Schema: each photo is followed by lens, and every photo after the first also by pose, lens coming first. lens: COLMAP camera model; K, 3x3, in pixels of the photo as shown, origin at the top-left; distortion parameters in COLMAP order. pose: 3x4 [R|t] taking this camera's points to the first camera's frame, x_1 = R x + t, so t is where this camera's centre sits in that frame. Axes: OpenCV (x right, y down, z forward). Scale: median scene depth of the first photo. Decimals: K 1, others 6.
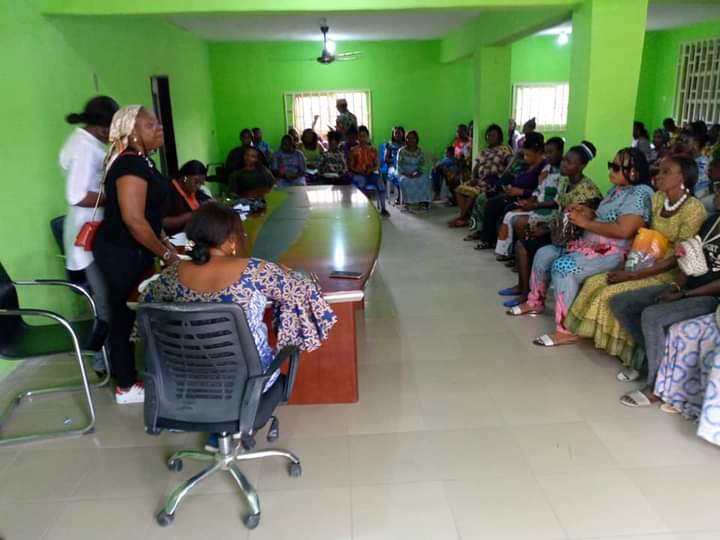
lens RADIAL K [[578.5, 0, 355.1], [0, 578.5, 266.8], [0, 0, 1]] dist [-0.002904, -0.016056]
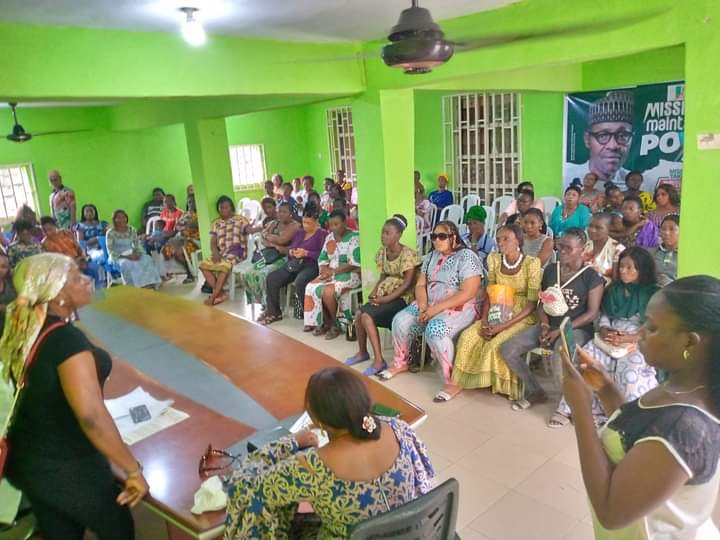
lens RADIAL K [[578.5, 0, 358.9], [0, 578.5, 274.4], [0, 0, 1]] dist [-0.002904, -0.016056]
pose [[0.762202, -0.179961, 0.621822, -0.225963], [0.219425, 0.975538, 0.013367, -0.078322], [-0.609016, 0.126255, 0.783045, 0.102010]]
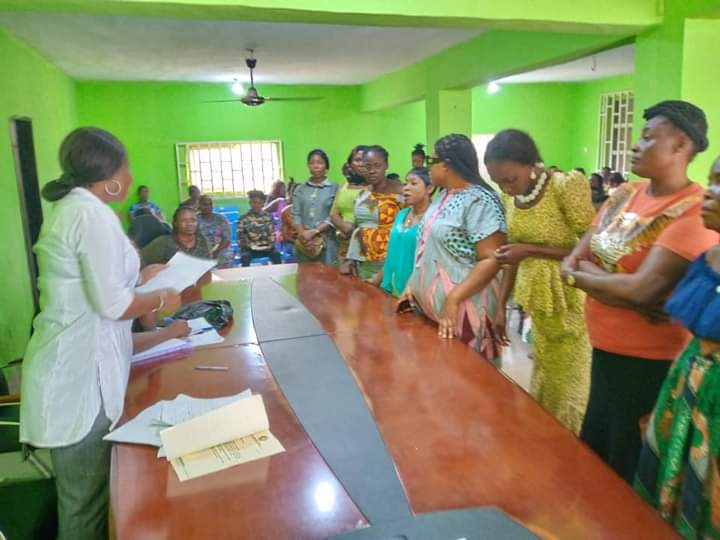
lens RADIAL K [[578.5, 0, 352.8], [0, 578.5, 264.3], [0, 0, 1]] dist [-0.002904, -0.016056]
pose [[0.968504, -0.046953, 0.244533, -0.122660], [0.069040, 0.994193, -0.082546, -0.064098], [-0.239237, 0.096829, 0.966121, 0.231337]]
